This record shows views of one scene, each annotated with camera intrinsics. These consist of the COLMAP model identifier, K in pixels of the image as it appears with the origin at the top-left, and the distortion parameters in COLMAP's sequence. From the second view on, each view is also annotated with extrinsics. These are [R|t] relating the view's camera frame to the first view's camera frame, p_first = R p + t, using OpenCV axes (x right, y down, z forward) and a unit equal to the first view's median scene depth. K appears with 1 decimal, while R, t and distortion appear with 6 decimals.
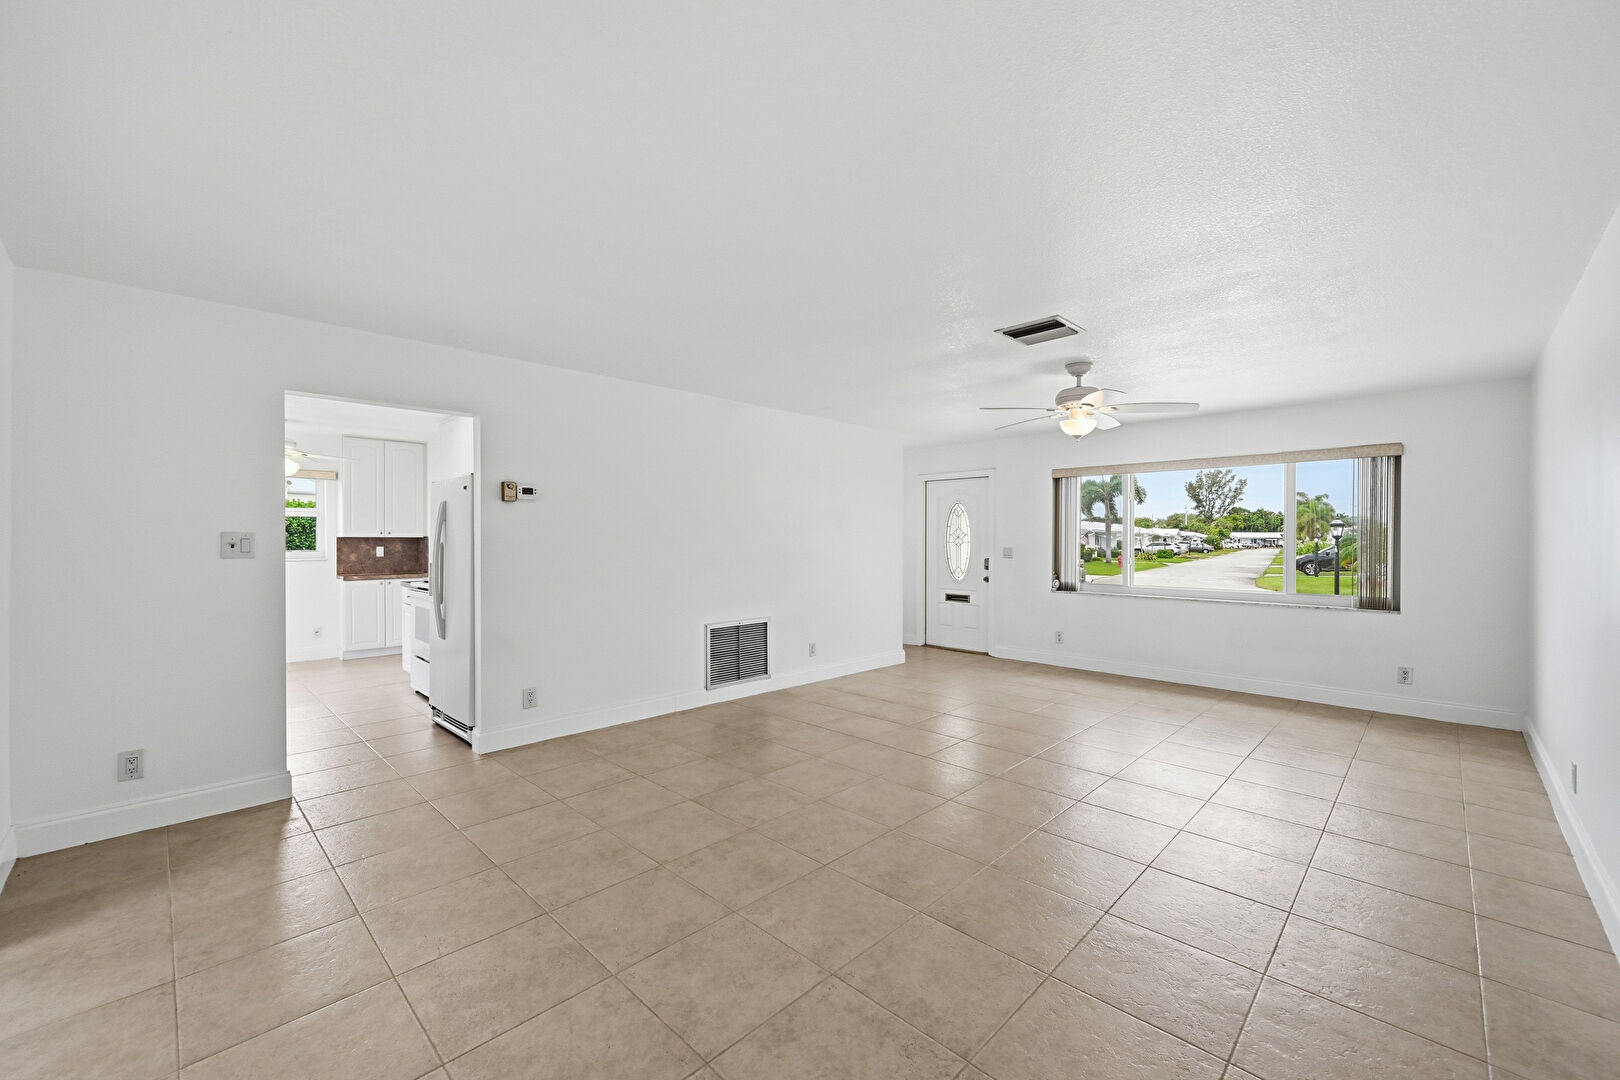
lens RADIAL K [[644.4, 0, 801.3], [0, 644.4, 542.9], [0, 0, 1]] dist [0.007157, 0.000165]
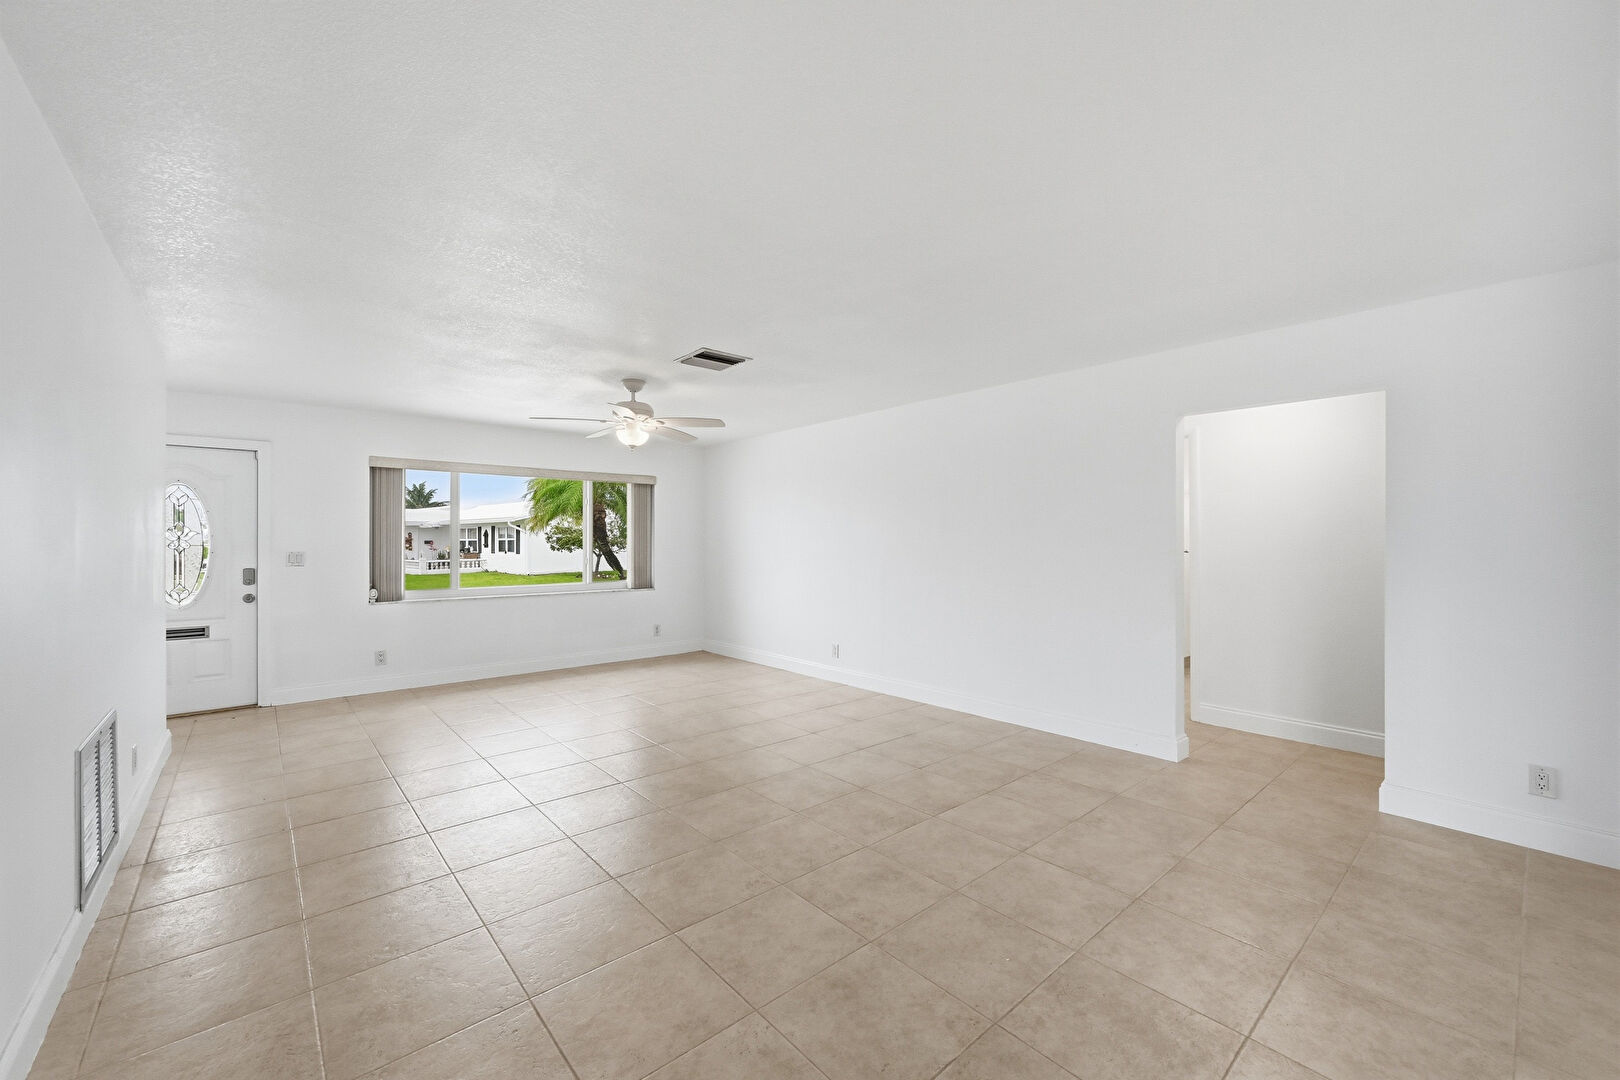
lens RADIAL K [[644.4, 0, 802.7], [0, 644.4, 541.0], [0, 0, 1]] dist [0.007157, 0.000165]
pose [[0.077178, -0.002548, 0.997014, -0.633812], [0.006004, 0.999980, 0.002090, -0.005667], [-0.996999, 0.005825, 0.077192, 0.624114]]
